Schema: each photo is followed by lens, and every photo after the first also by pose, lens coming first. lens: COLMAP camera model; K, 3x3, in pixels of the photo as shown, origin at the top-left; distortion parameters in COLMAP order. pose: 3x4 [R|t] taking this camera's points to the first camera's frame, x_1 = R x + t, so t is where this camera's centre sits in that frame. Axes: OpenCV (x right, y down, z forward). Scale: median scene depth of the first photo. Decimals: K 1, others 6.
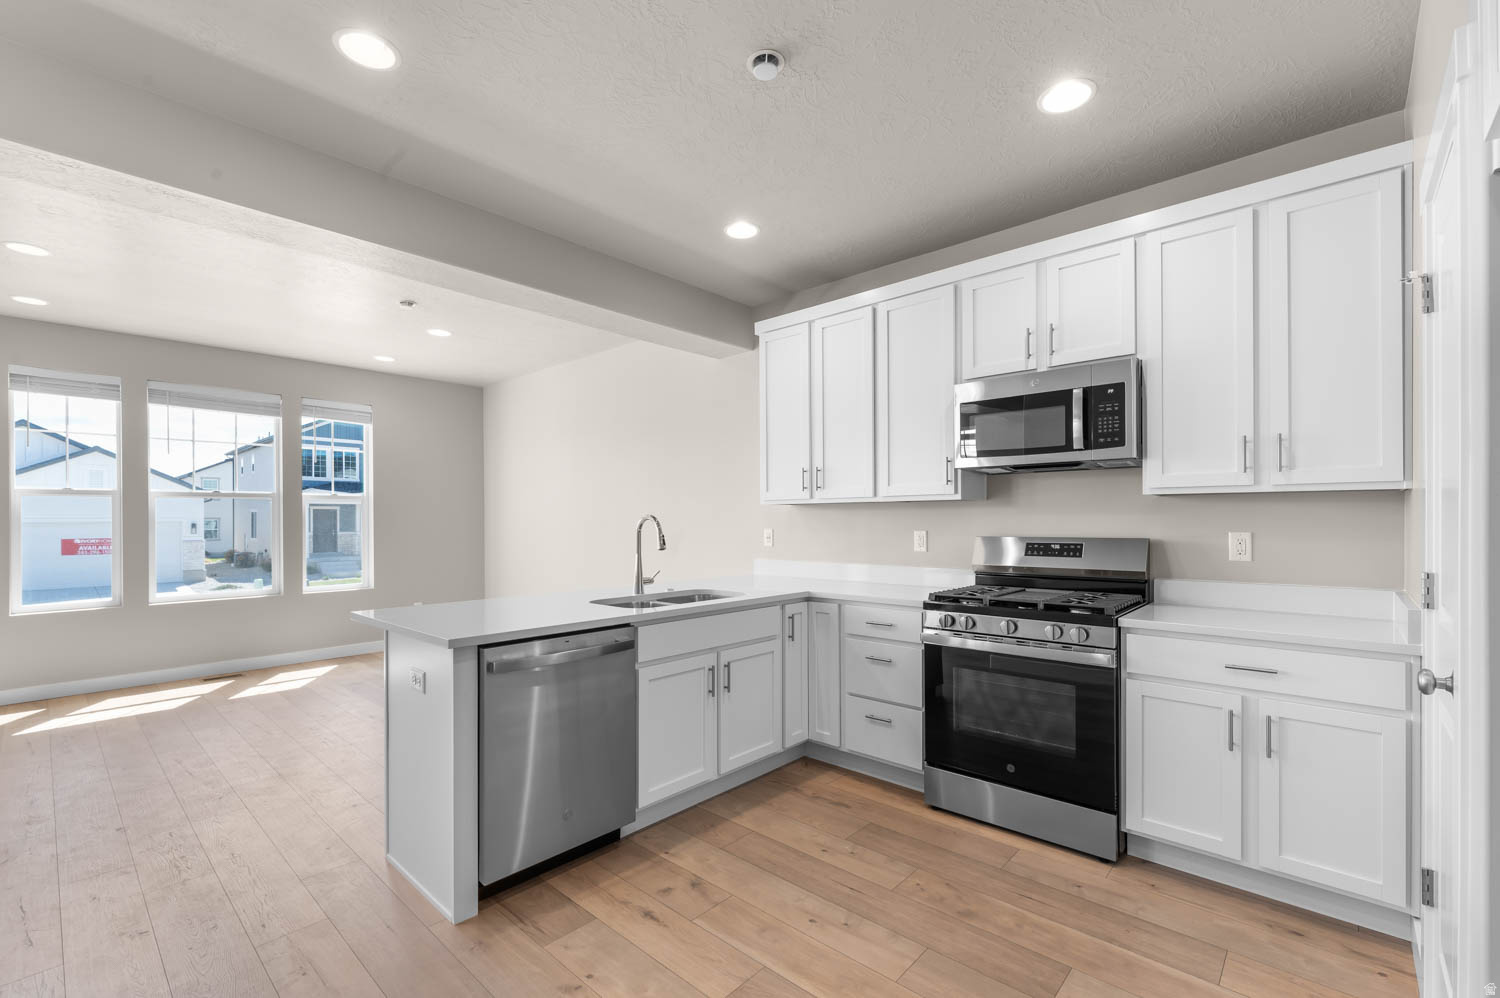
lens RADIAL K [[641.8, 0, 753.1], [0, 641.8, 515.8], [0, 0, 1]] dist [0.002104, 0.000615]
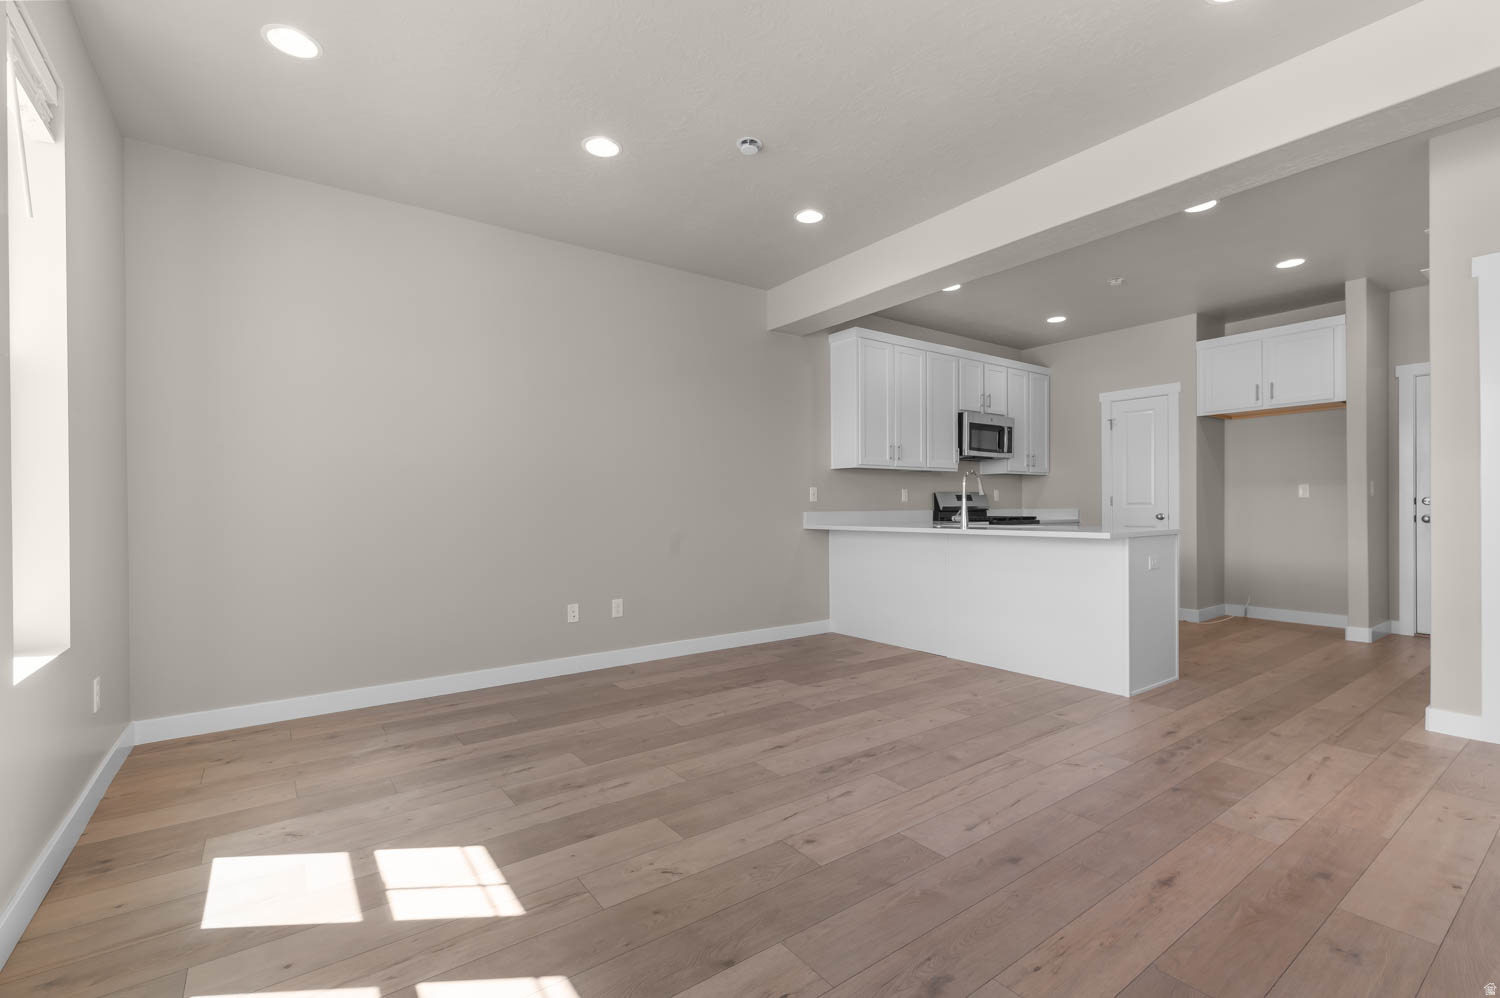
lens RADIAL K [[667.4, 0, 755.5], [0, 667.4, 509.6], [0, 0, 1]] dist [0.000482, 0.000299]
pose [[0.205181, -0.002504, 0.978721, -1.830557], [-0.000165, 0.999997, 0.002593, 0.087606], [-0.978724, -0.000694, 0.205180, 1.232541]]
